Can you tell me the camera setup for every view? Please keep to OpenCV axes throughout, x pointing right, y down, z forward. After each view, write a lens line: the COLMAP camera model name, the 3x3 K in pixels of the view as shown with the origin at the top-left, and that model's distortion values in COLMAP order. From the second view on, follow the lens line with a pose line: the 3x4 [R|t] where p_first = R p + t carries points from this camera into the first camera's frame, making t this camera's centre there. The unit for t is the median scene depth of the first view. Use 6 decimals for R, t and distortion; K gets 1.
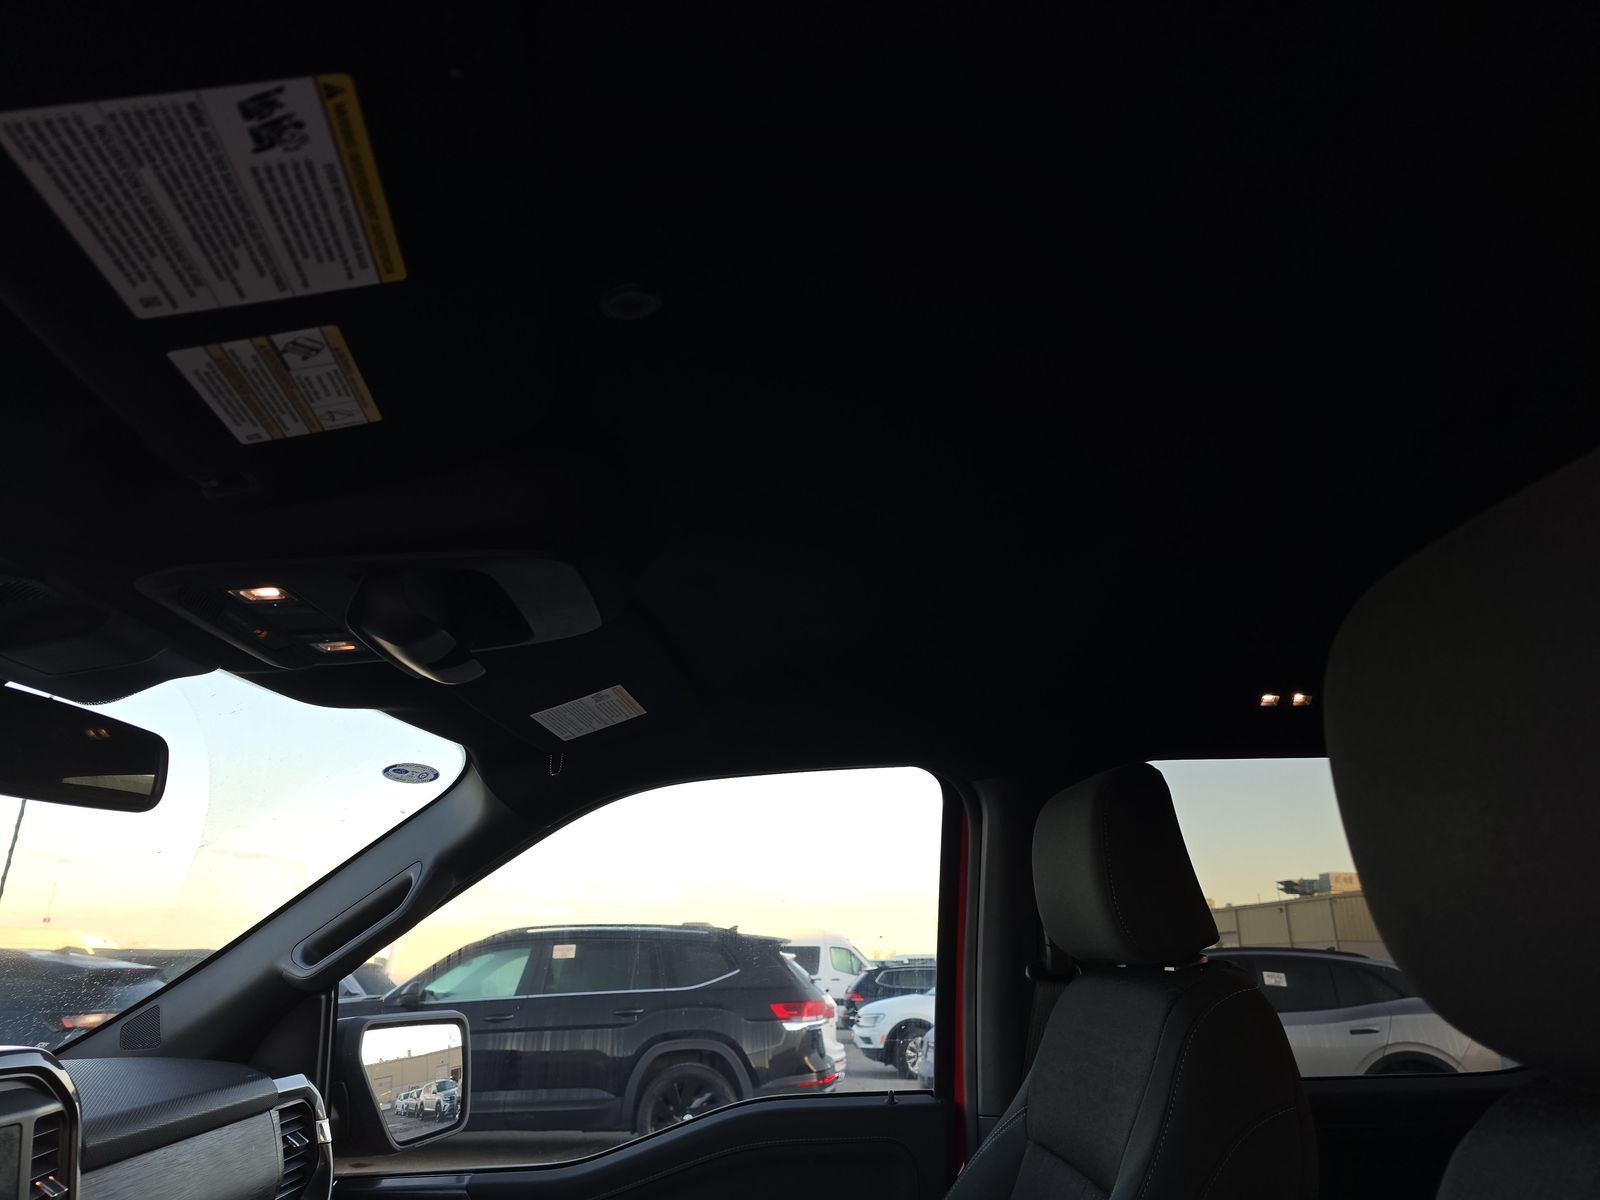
lens RADIAL K [[1070.7, 0, 792.9], [0, 1070.7, 611.1], [0, 0, 1]] dist [0.032001, -0.013418]
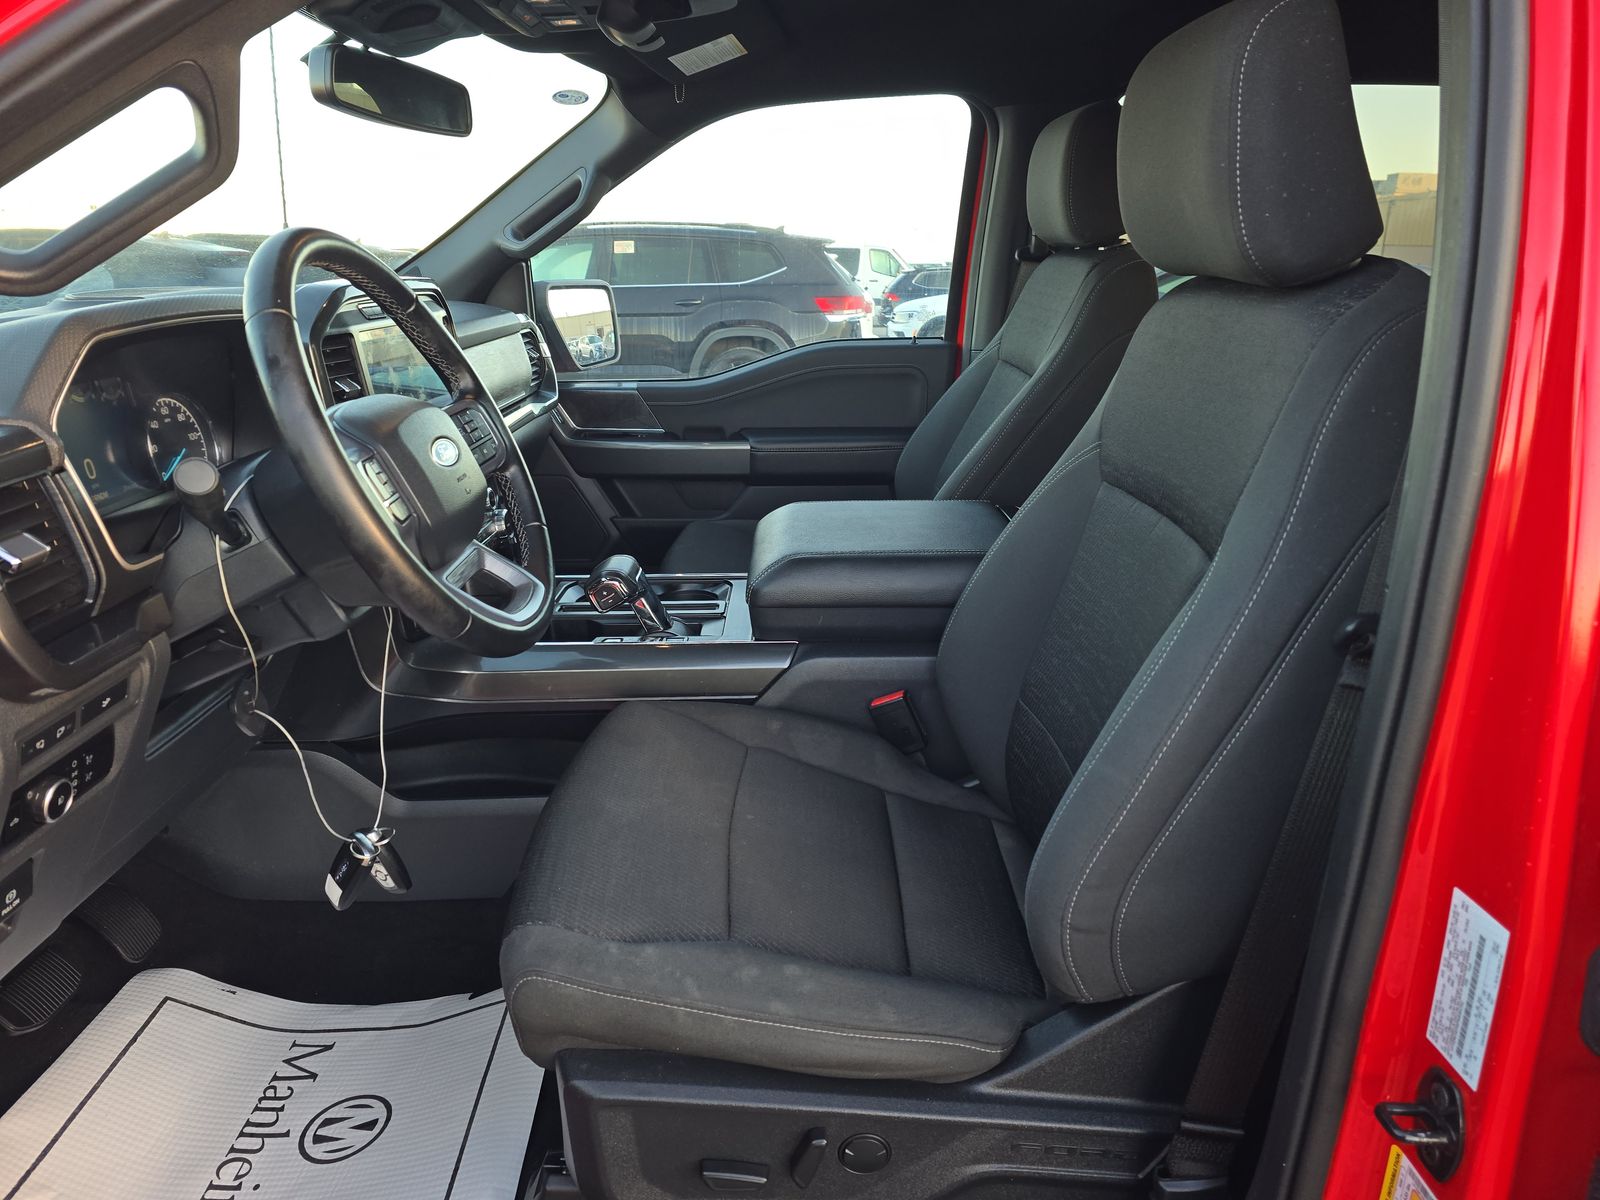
lens RADIAL K [[1070.7, 0, 801.0], [0, 1070.7, 608.9], [0, 0, 1]] dist [0.032001, -0.013418]
pose [[0.999543, 0.021305, -0.021436, -0.023678], [-0.004721, 0.810636, 0.585531, -0.105687], [0.029851, -0.585162, 0.810367, -0.394569]]
